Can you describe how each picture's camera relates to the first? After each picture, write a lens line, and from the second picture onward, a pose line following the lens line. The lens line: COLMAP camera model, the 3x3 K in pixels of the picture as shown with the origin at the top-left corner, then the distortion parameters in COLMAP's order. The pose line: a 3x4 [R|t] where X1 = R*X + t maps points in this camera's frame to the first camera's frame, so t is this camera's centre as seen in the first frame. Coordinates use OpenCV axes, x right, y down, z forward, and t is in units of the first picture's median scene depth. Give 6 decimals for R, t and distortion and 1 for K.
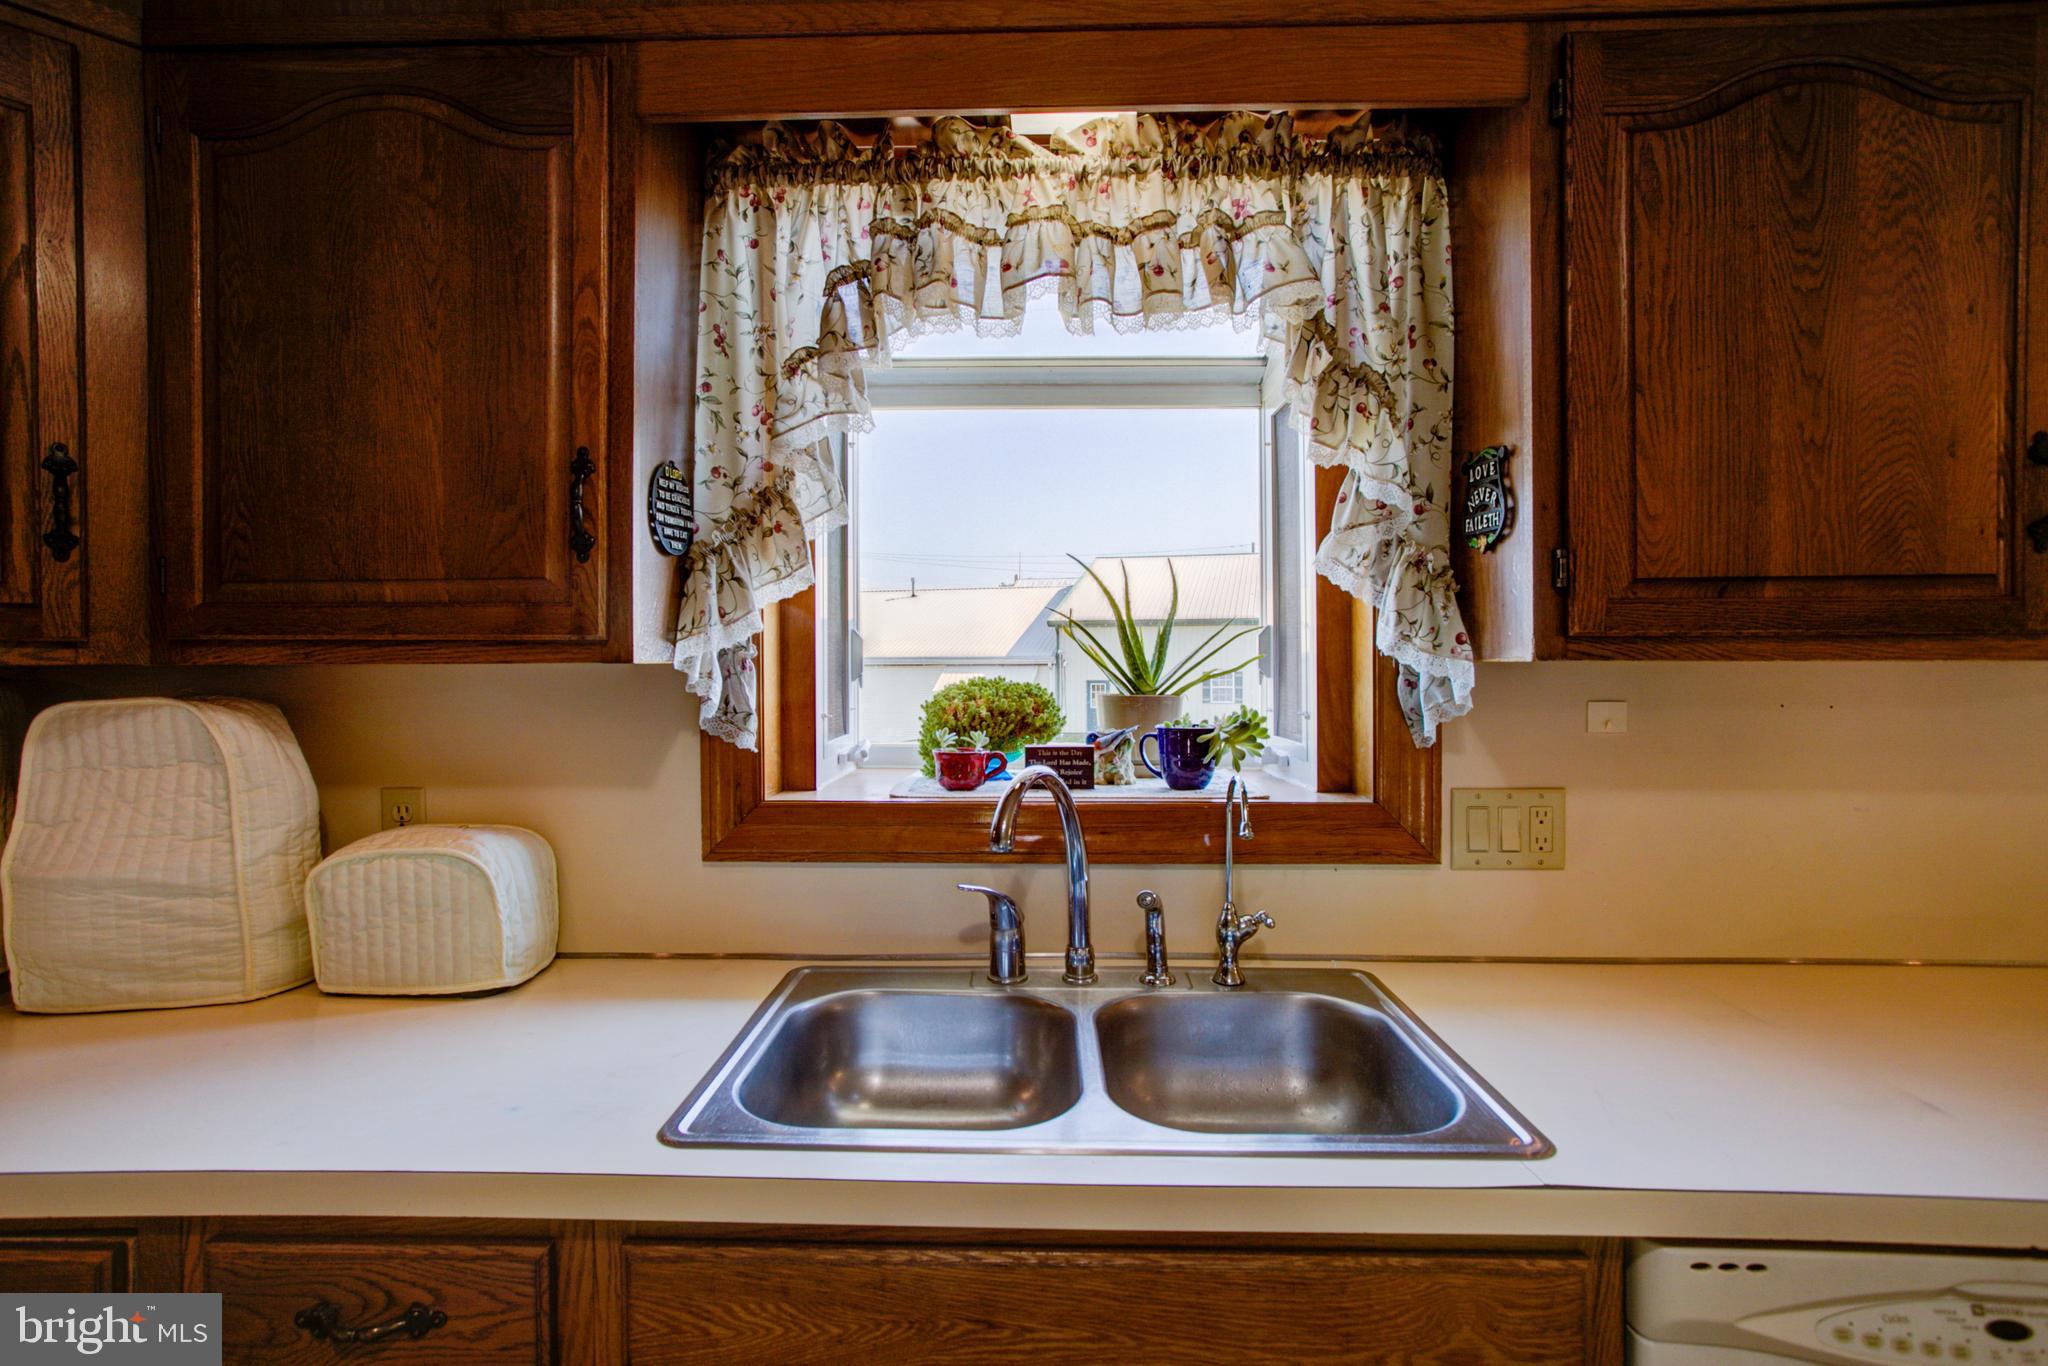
lens RADIAL K [[986.3, 0, 1001.3], [0, 986.3, 686.7], [0, 0, 1]] dist [-0.065959, 0.034831]
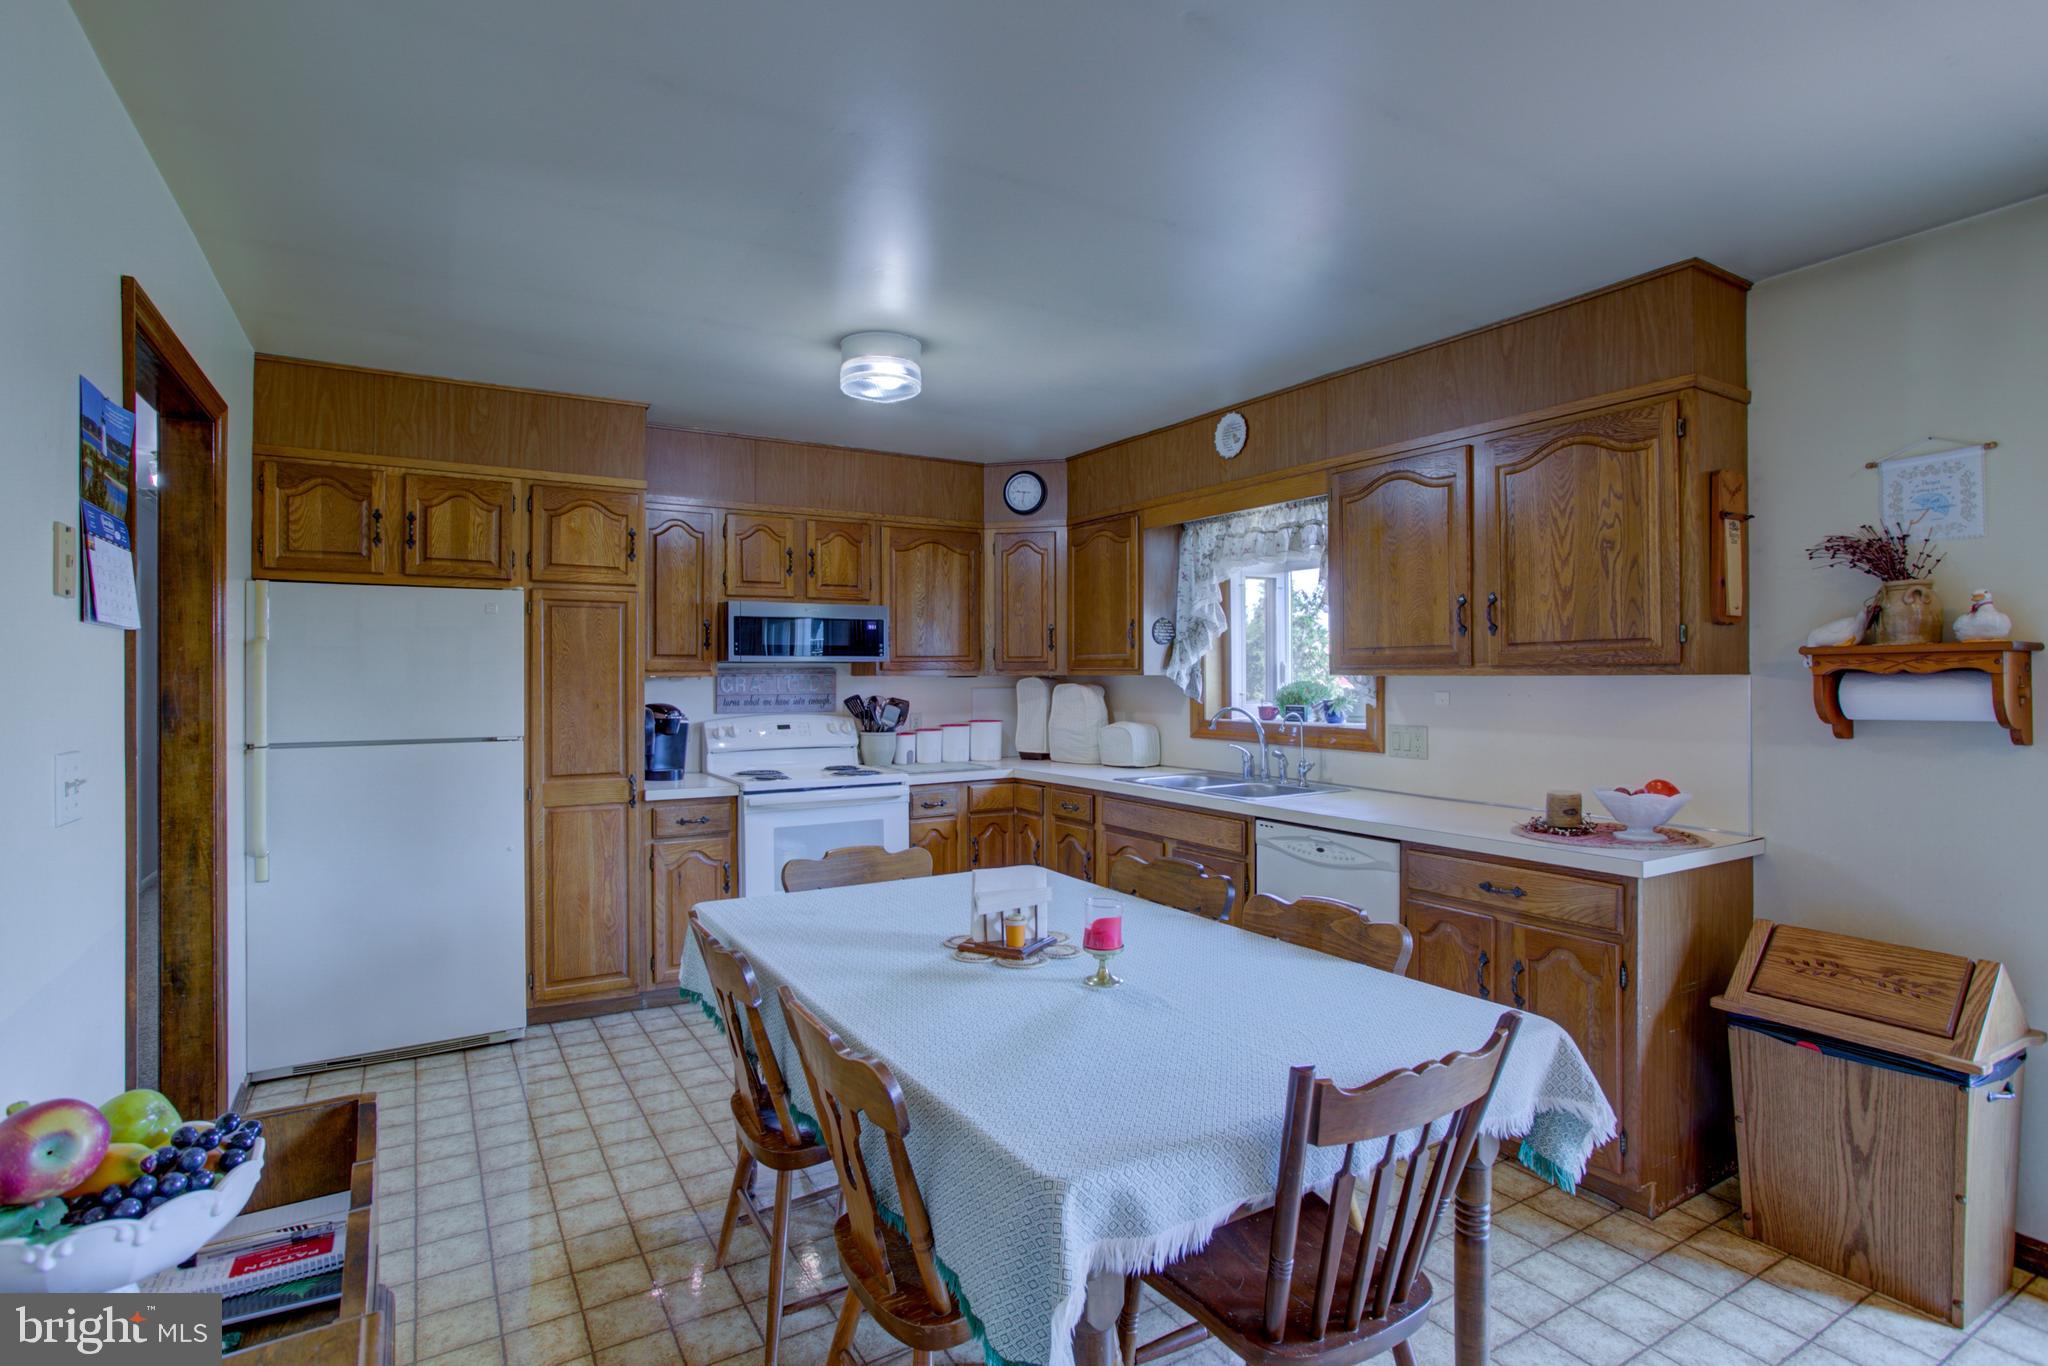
lens RADIAL K [[986.3, 0, 1001.3], [0, 986.3, 686.7], [0, 0, 1]] dist [-0.065959, 0.034831]
pose [[0.540521, 0.012889, -0.841232, 2.181698], [-0.018841, 0.999817, 0.003213, 0.016093], [0.841120, 0.014113, 0.540665, -1.314254]]
